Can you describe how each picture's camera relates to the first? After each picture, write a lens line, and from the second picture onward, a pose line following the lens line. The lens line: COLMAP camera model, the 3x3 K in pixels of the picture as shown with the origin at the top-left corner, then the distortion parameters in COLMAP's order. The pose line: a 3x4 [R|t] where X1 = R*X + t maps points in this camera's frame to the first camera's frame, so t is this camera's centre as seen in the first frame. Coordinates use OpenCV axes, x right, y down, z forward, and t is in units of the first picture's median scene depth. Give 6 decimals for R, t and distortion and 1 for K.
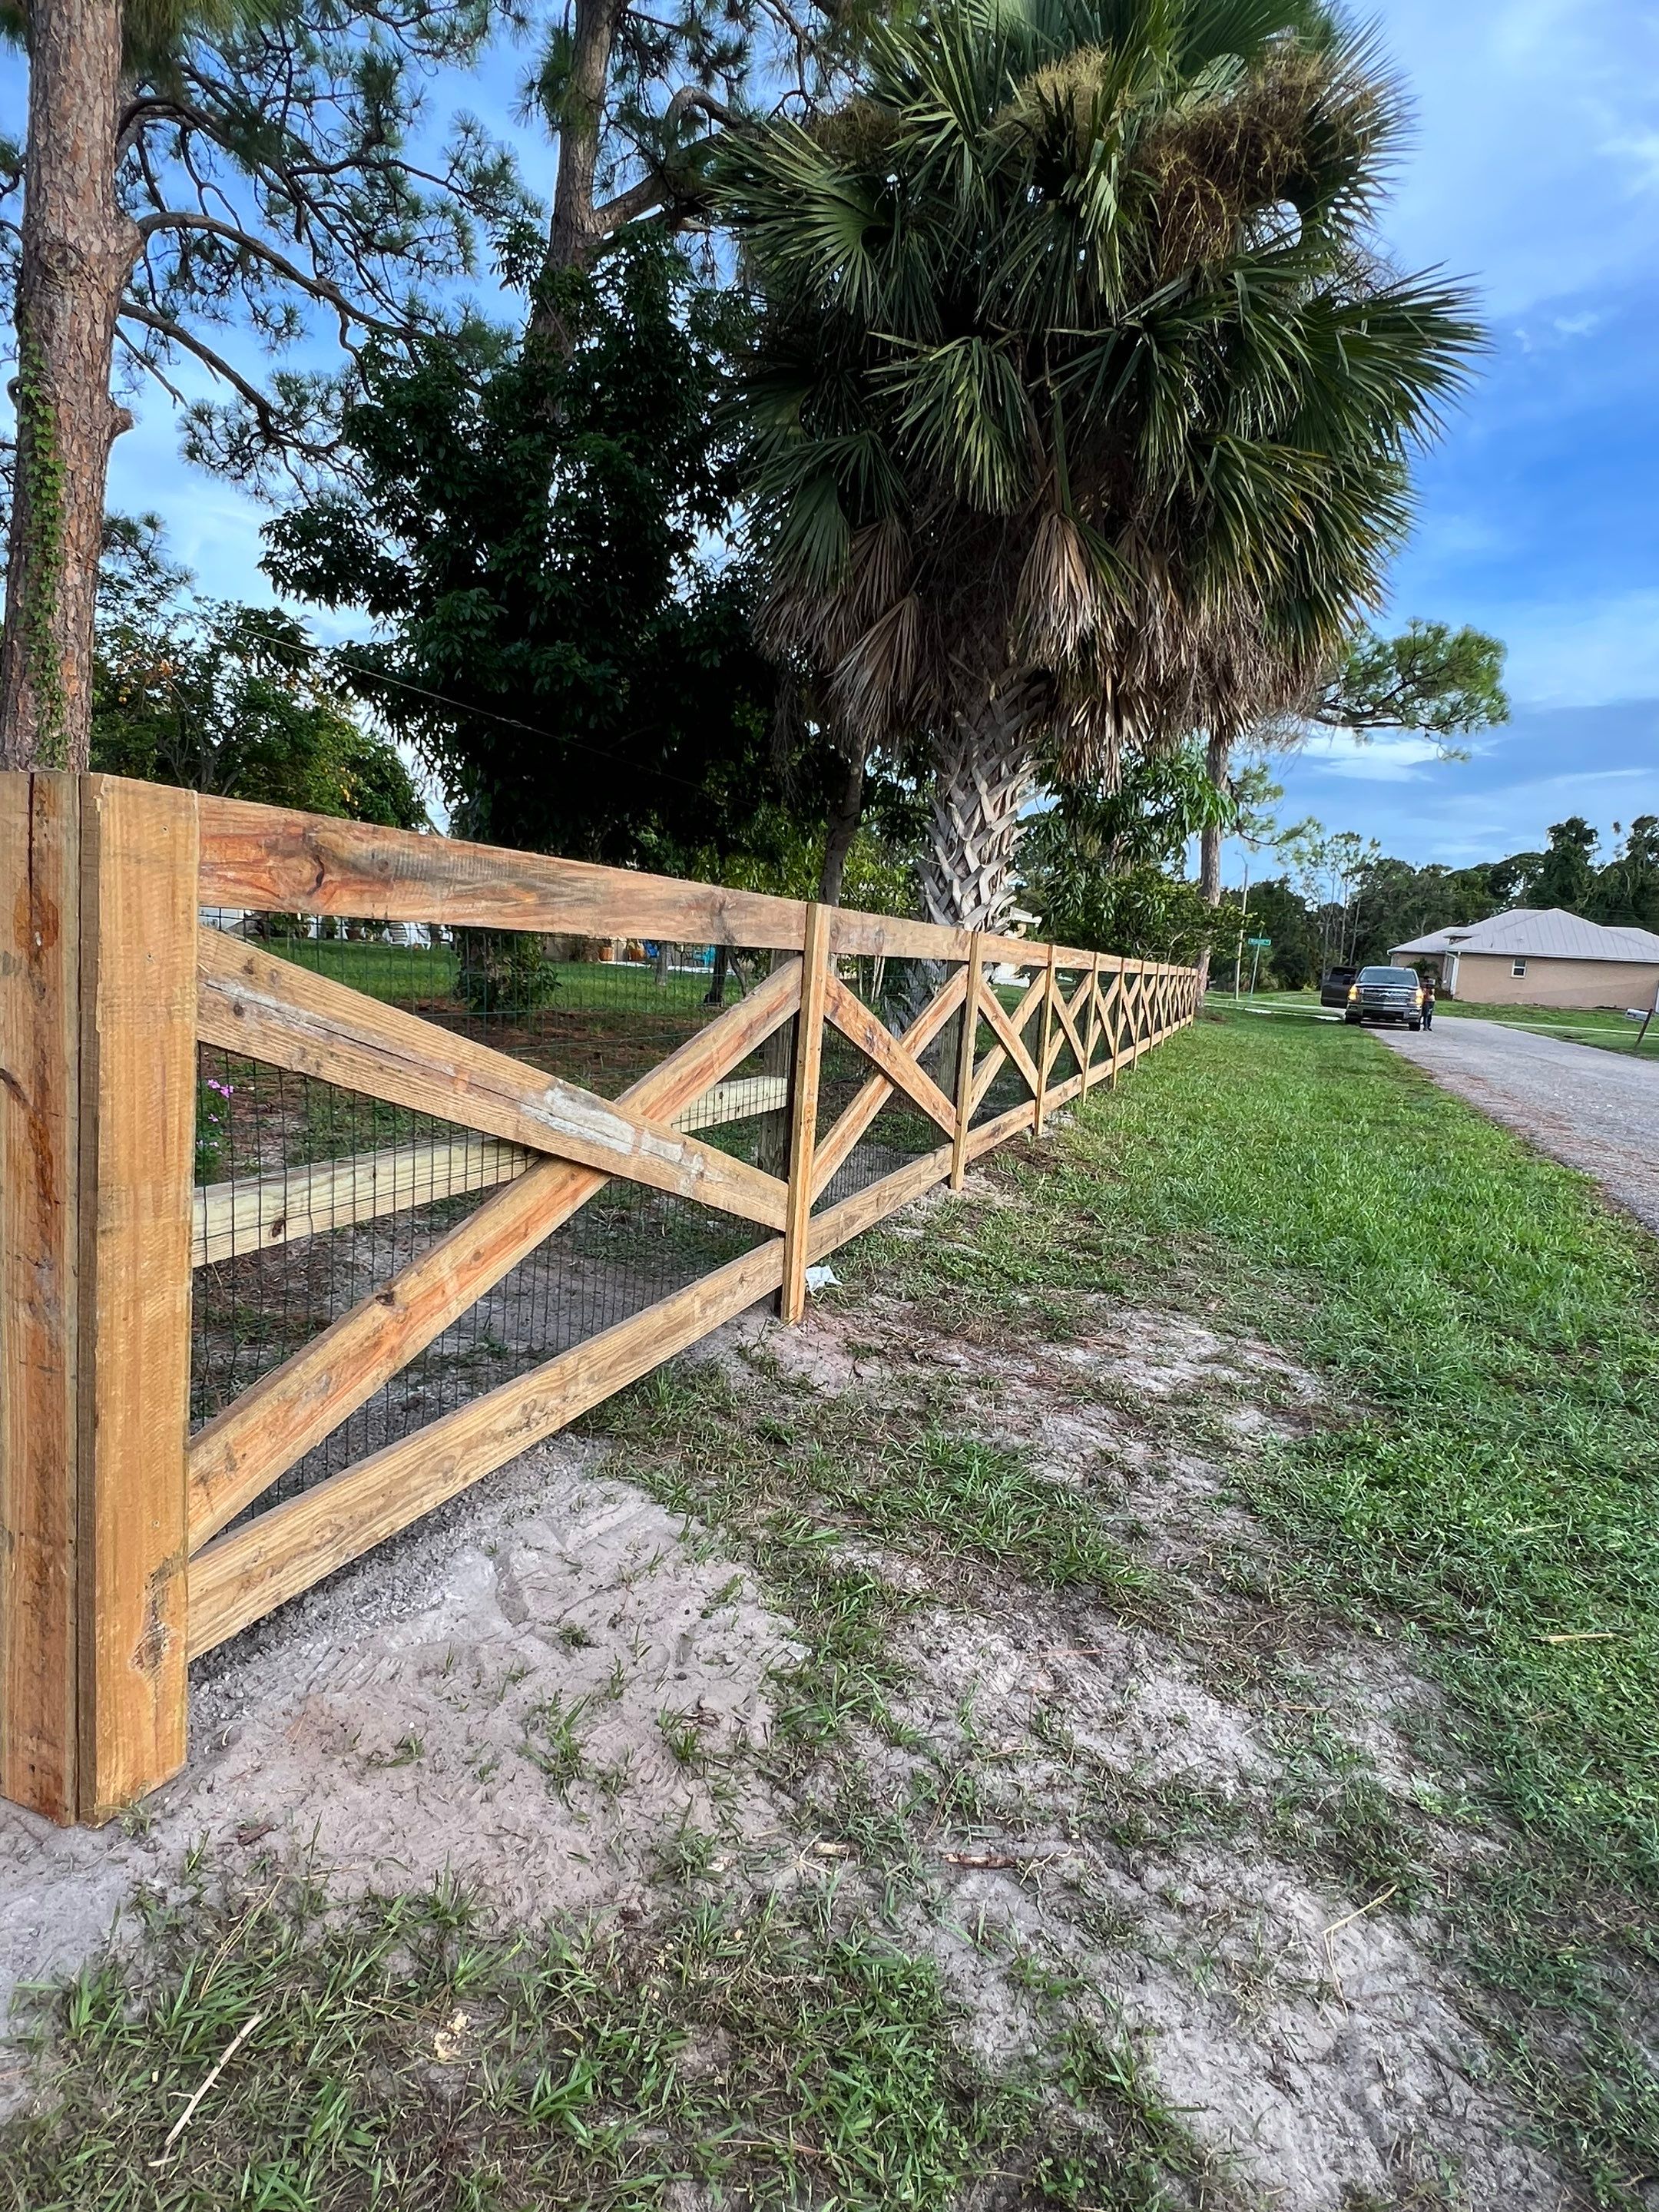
lens RADIAL K [[1219.7, 0, 830.7], [0, 1219.7, 1101.6], [0, 0, 1]] dist [-0.004017, 0.002540]
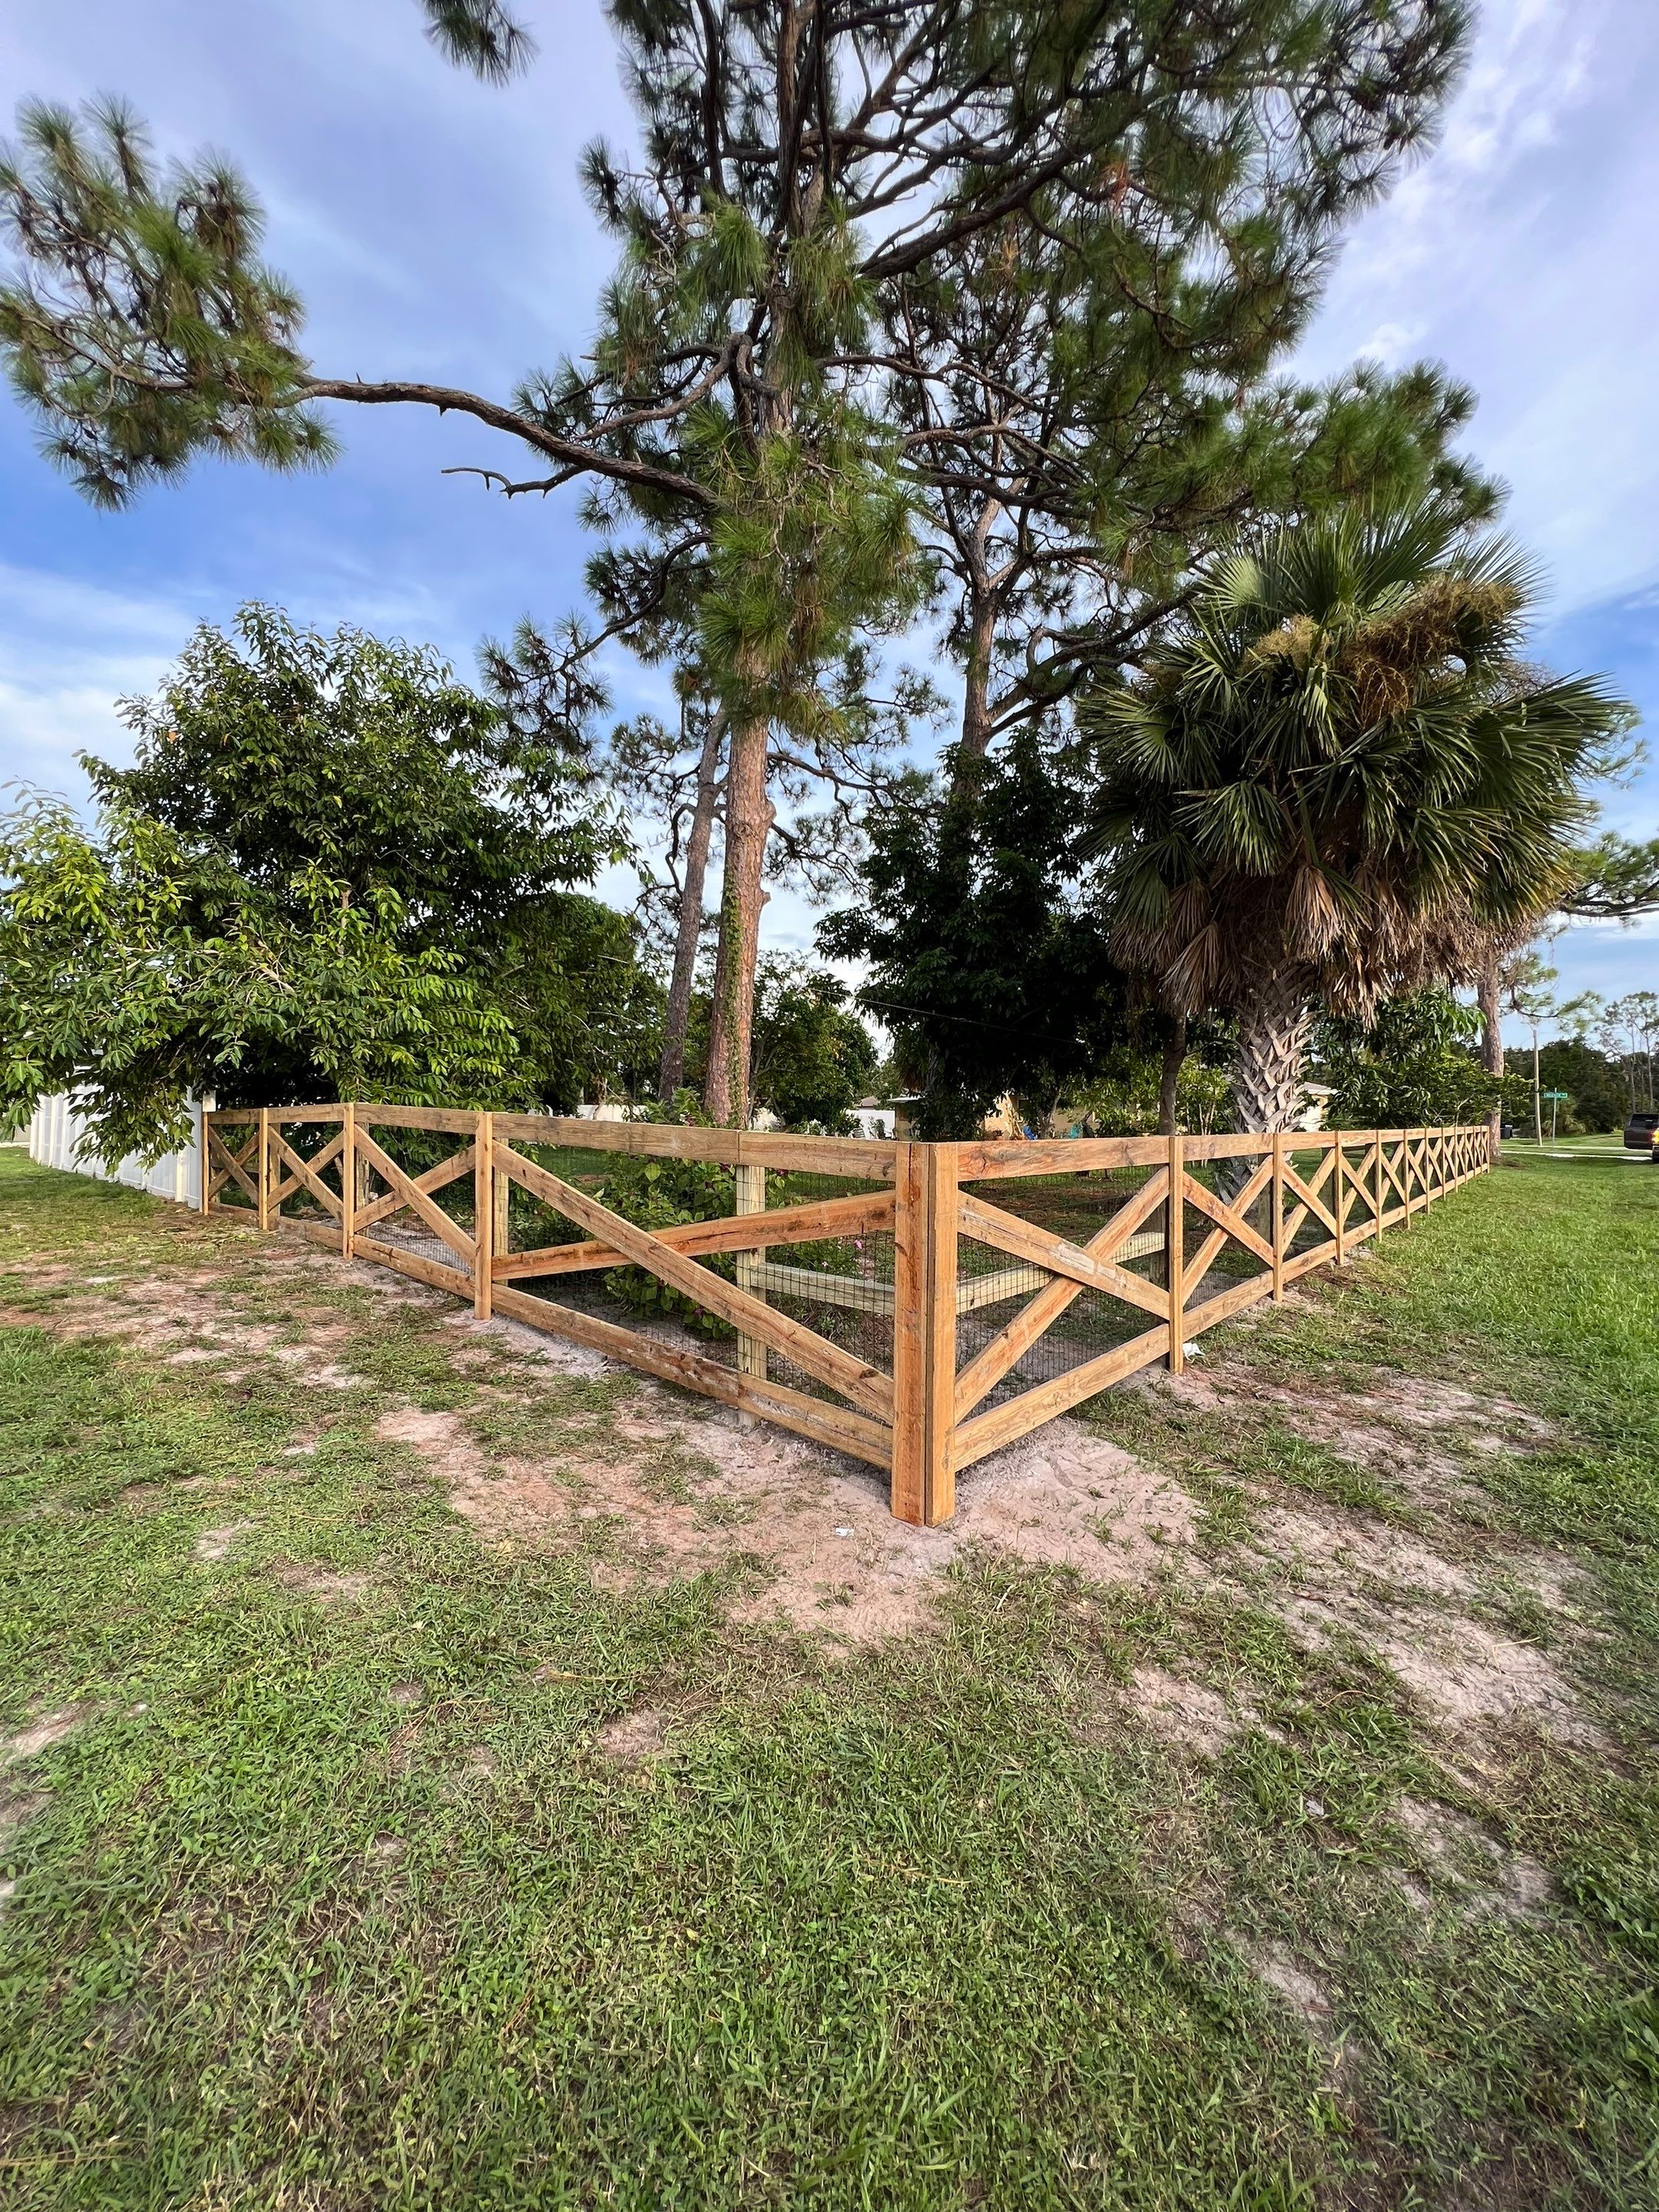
lens RADIAL K [[888.4, 0, 826.9], [0, 888.4, 1111.9], [0, 0, 1]] dist [-0.002794, 0.000902]
pose [[0.933595, -0.071191, -0.351188, -0.018198], [0.018677, 0.988401, -0.150713, -0.004978], [0.357844, 0.134146, 0.924096, -0.276942]]
